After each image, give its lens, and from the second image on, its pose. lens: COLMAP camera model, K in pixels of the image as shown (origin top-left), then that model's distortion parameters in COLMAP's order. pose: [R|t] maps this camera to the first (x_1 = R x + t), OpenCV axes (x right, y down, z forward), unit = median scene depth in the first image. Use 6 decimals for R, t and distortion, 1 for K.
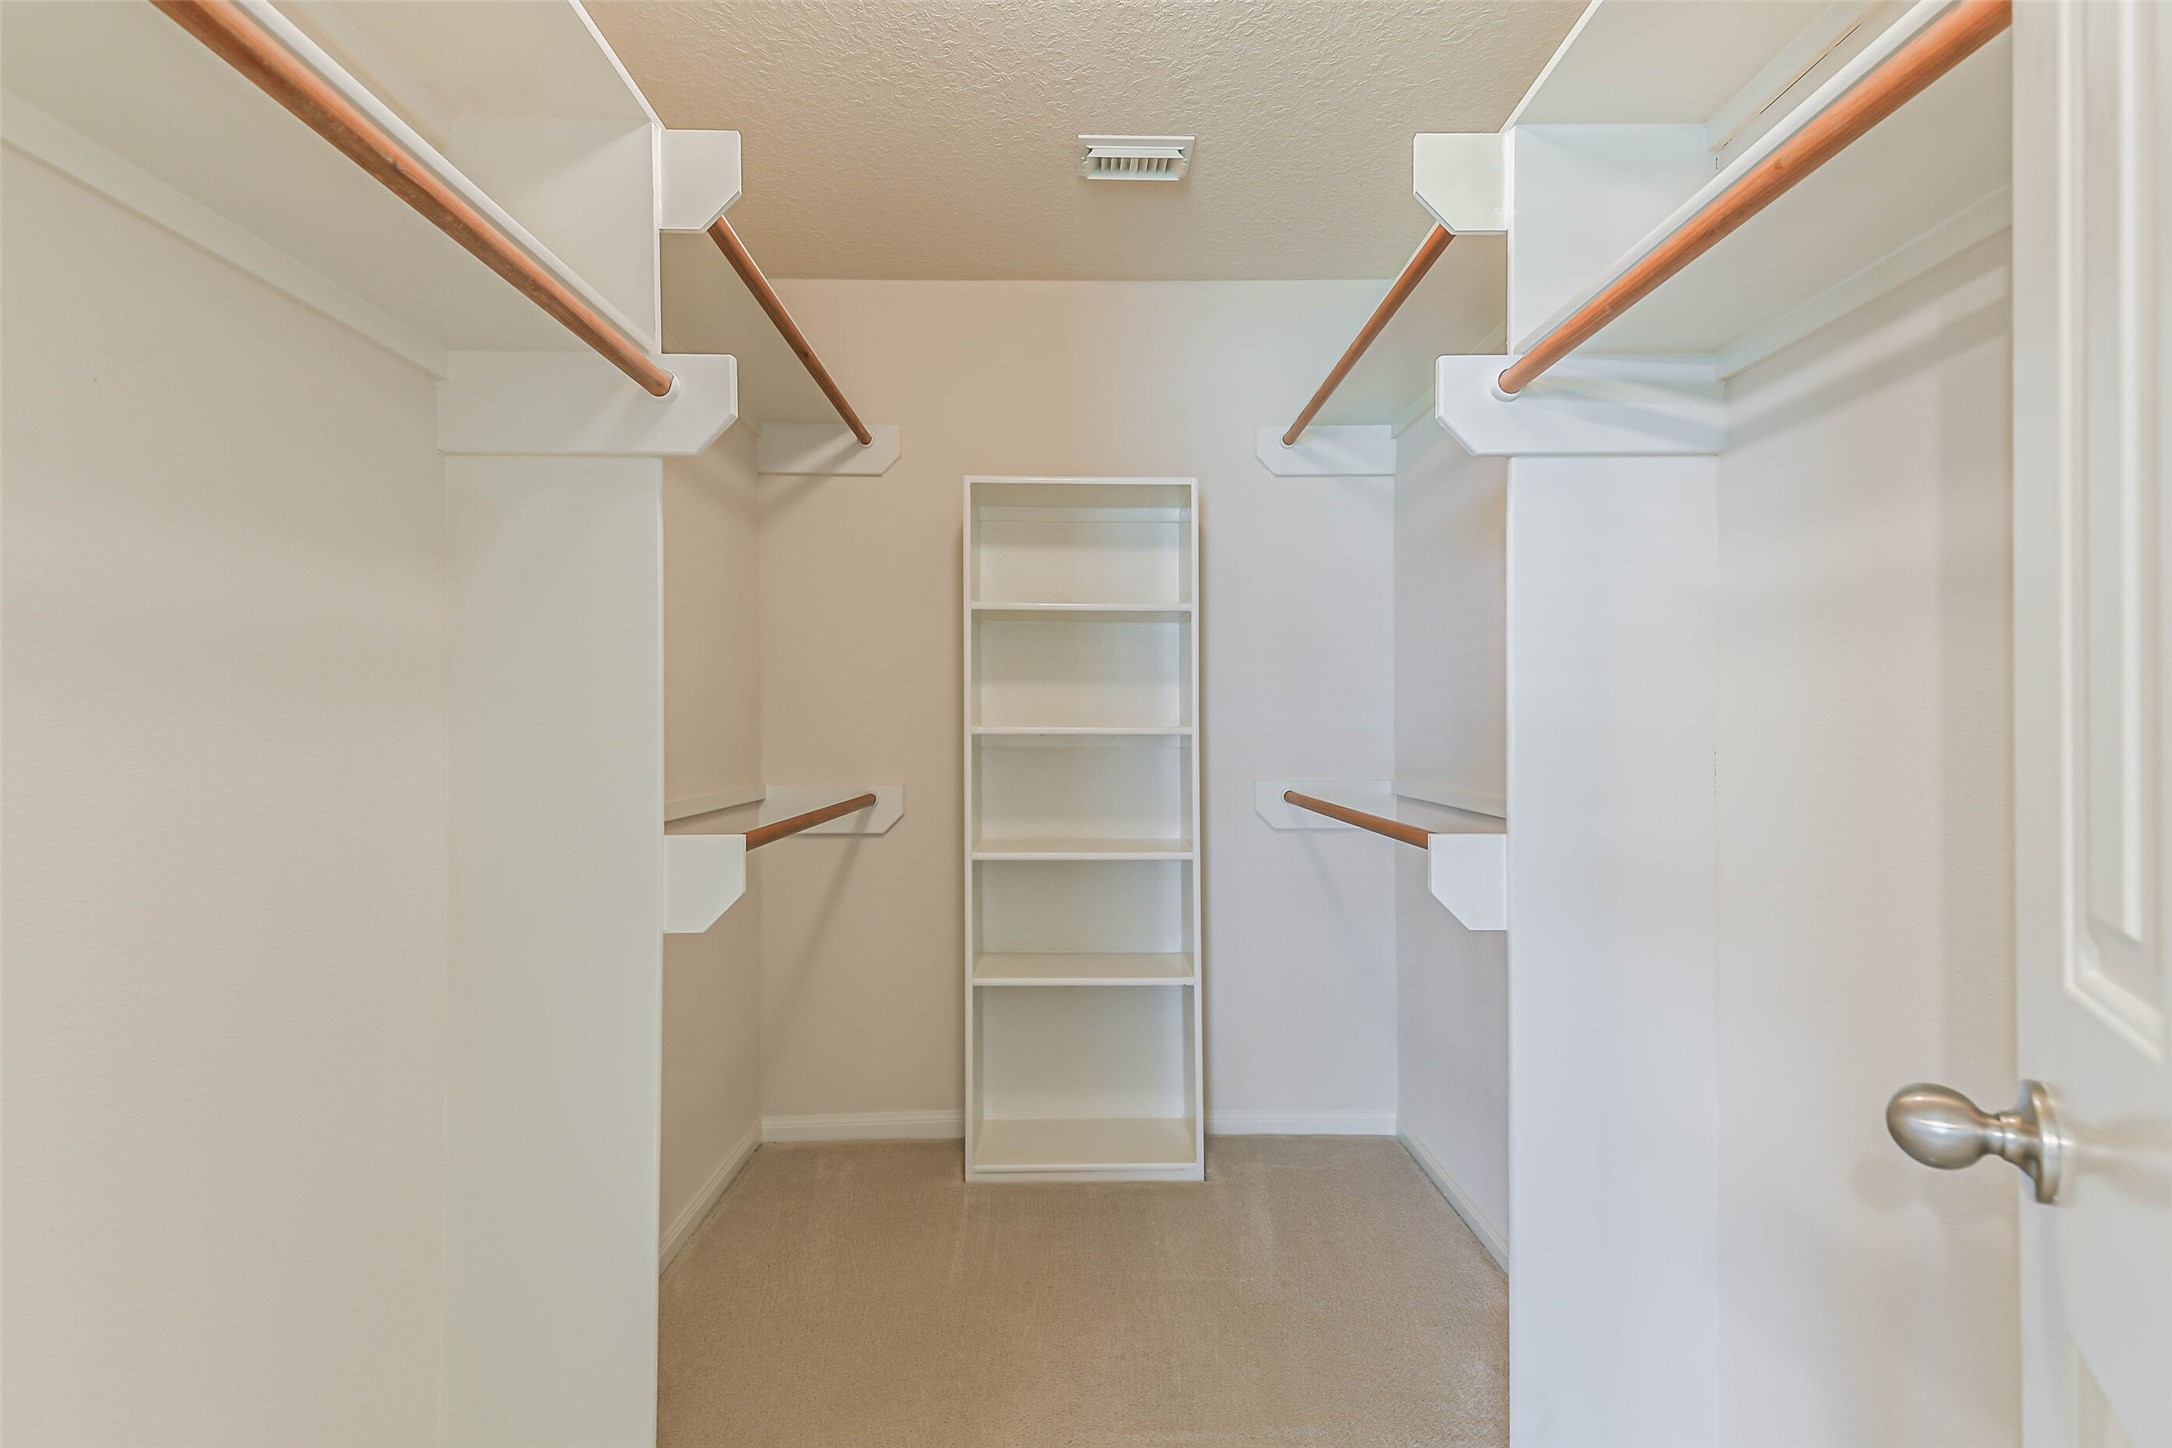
lens RADIAL K [[1048.4, 0, 1088.1], [0, 1048.4, 734.1], [0, 0, 1]] dist [0.015448, -0.000542]
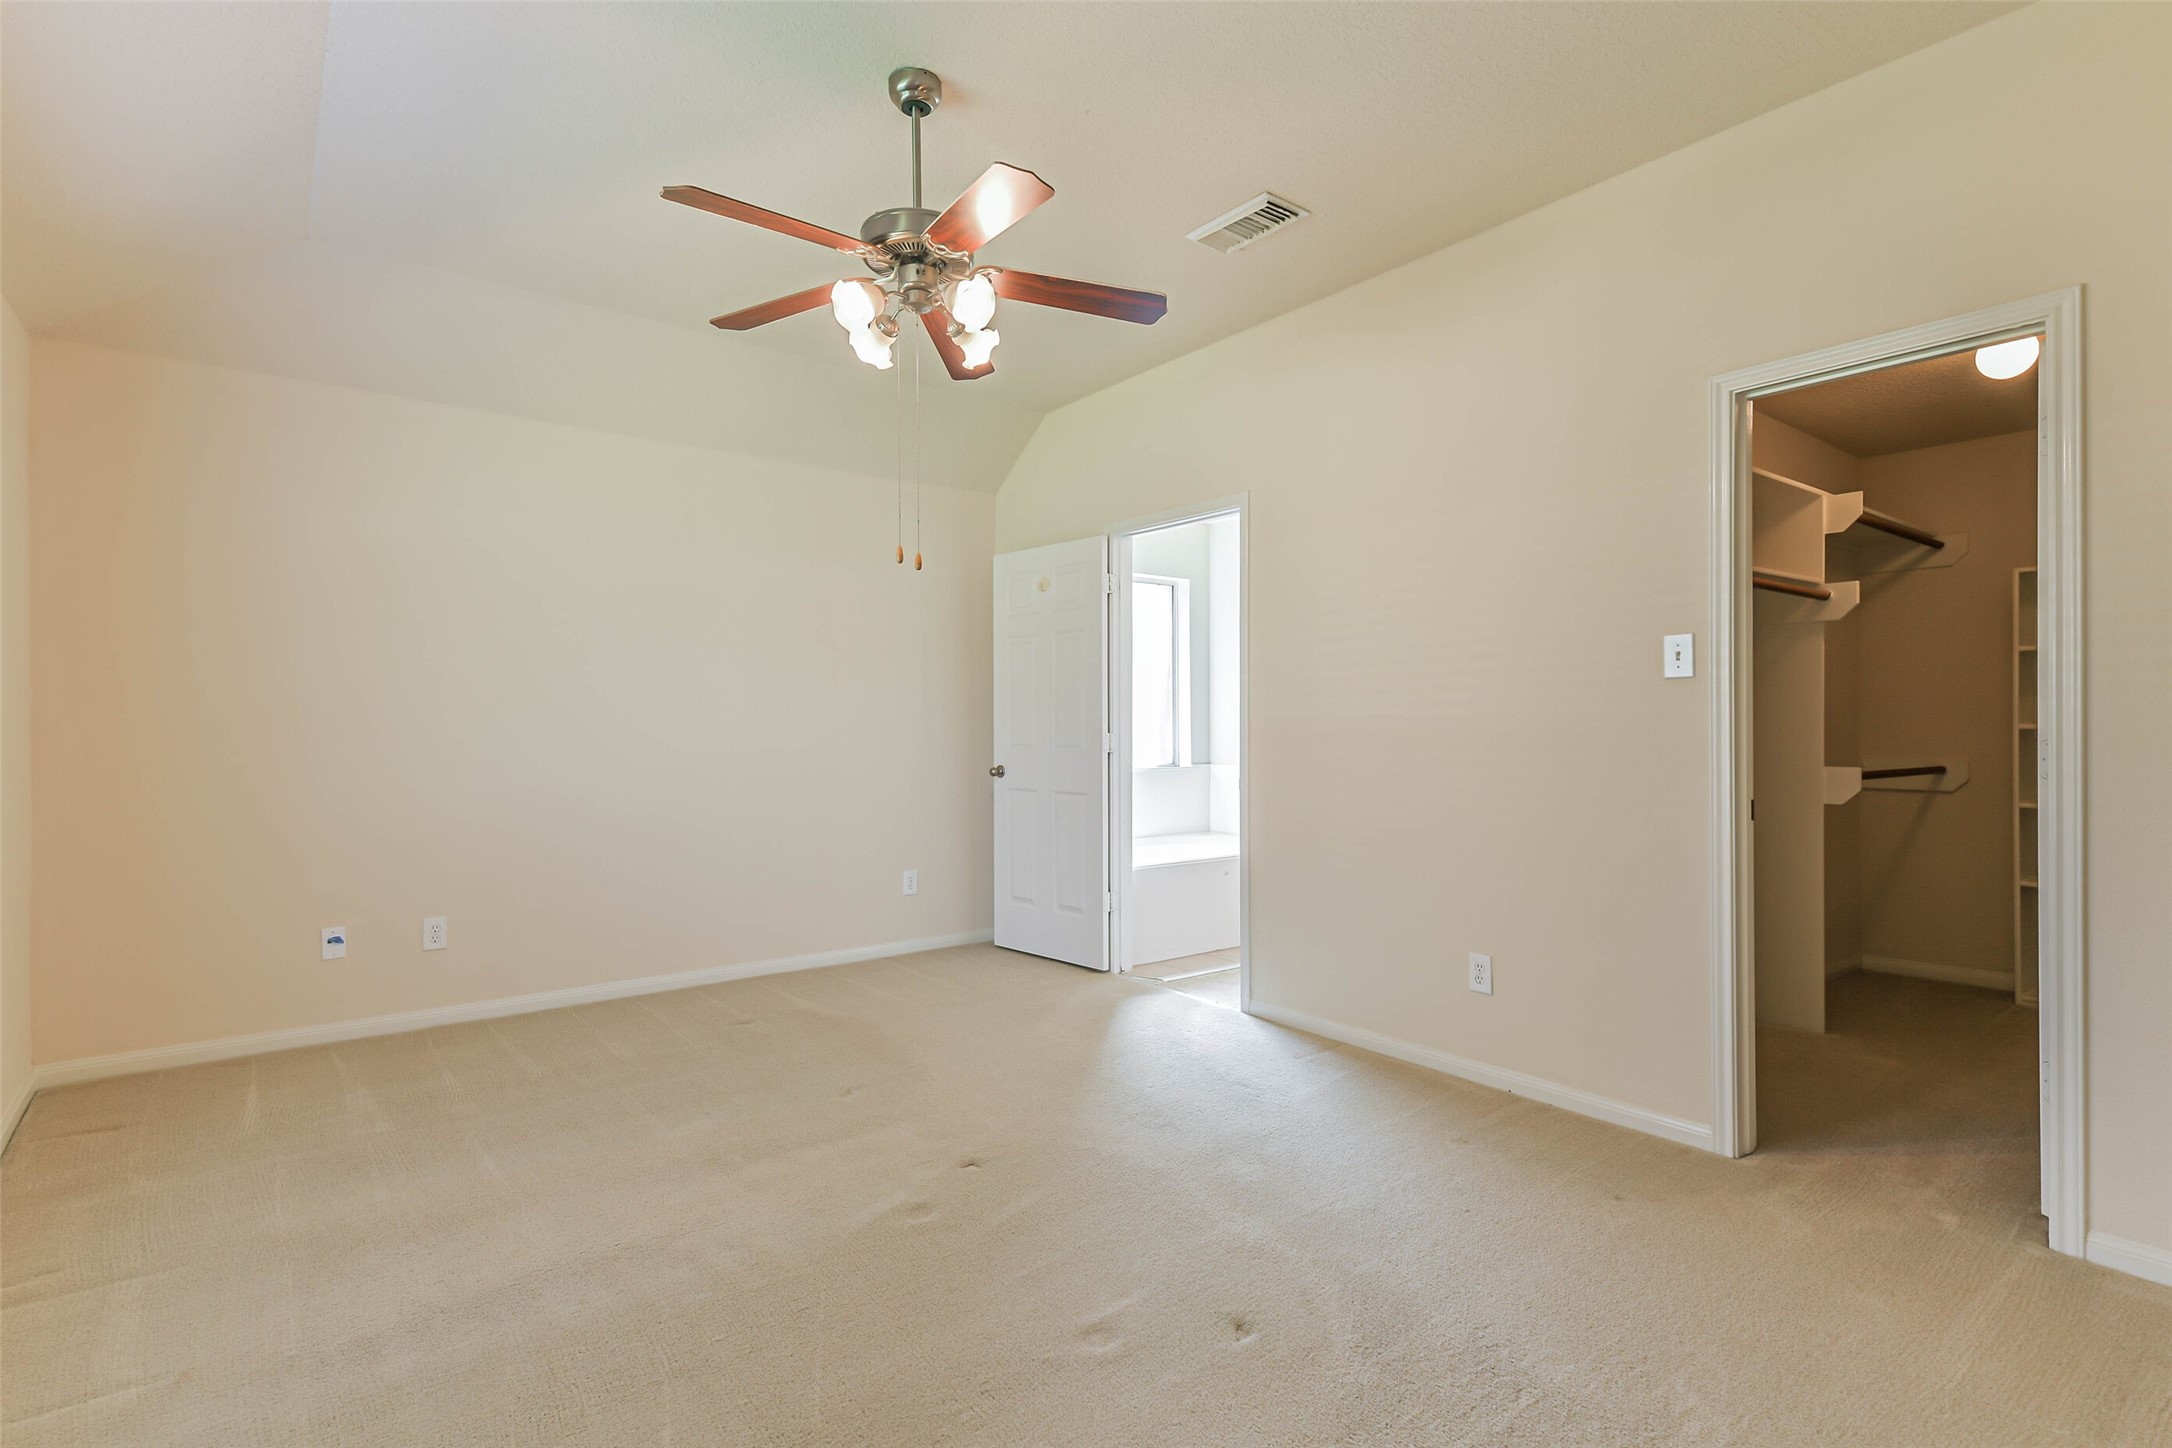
lens RADIAL K [[1048.4, 0, 1088.1], [0, 1048.4, 734.1], [0, 0, 1]] dist [0.015448, -0.000542]
pose [[0.612318, 0.005861, -0.790590, 0.508548], [-0.003245, 0.999983, 0.004900, 0.009228], [0.790605, -0.000435, 0.612327, -1.900089]]
